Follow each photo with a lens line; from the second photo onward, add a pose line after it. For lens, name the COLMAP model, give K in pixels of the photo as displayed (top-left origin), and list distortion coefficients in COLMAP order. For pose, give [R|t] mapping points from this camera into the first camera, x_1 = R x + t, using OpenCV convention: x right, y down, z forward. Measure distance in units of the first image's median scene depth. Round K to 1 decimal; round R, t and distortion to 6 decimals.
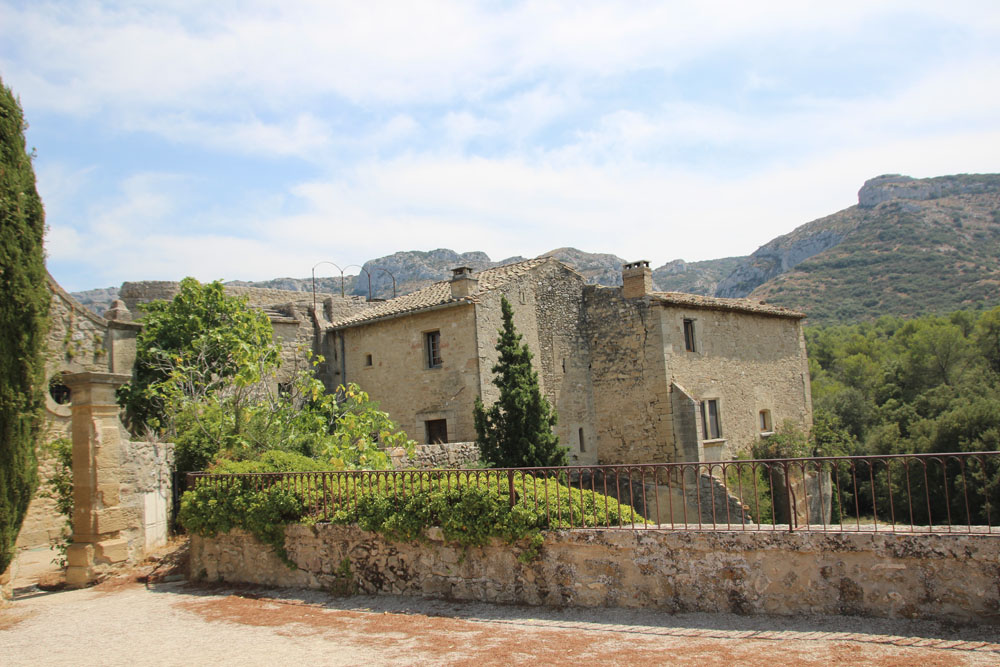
lens RADIAL K [[817.6, 0, 500.0], [0, 817.6, 333.5], [0, 0, 1]] dist [-0.123445, 0.111378]
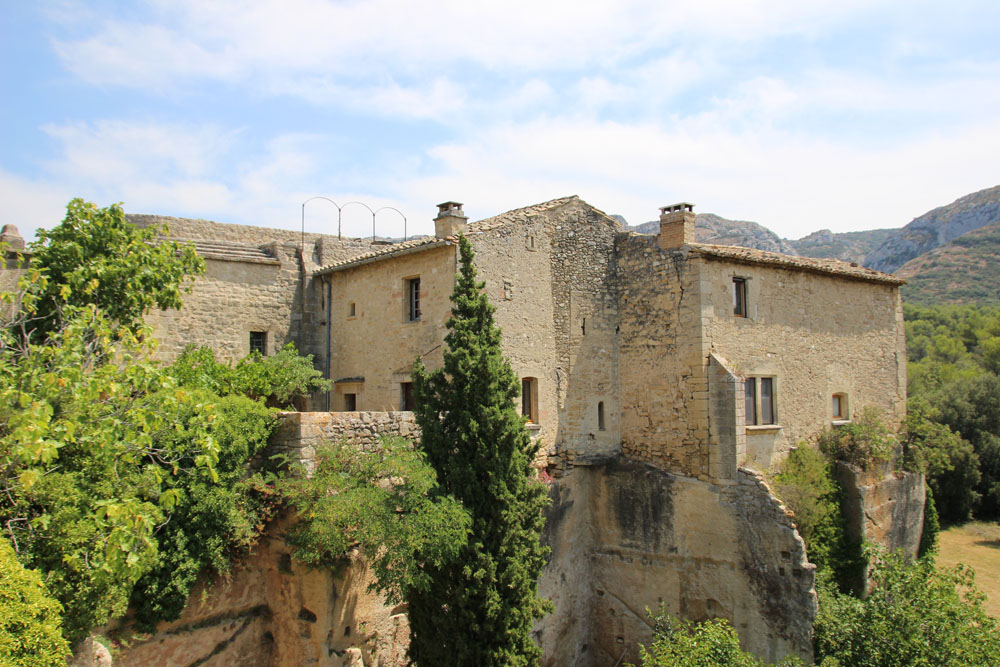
lens RADIAL K [[817.6, 0, 500.0], [0, 817.6, 333.5], [0, 0, 1]] dist [-0.123445, 0.111378]
pose [[0.985695, 0.047436, -0.161726, 0.130063], [-0.040019, 0.998006, 0.048814, 0.008939], [0.163719, -0.041643, 0.985628, 0.159076]]
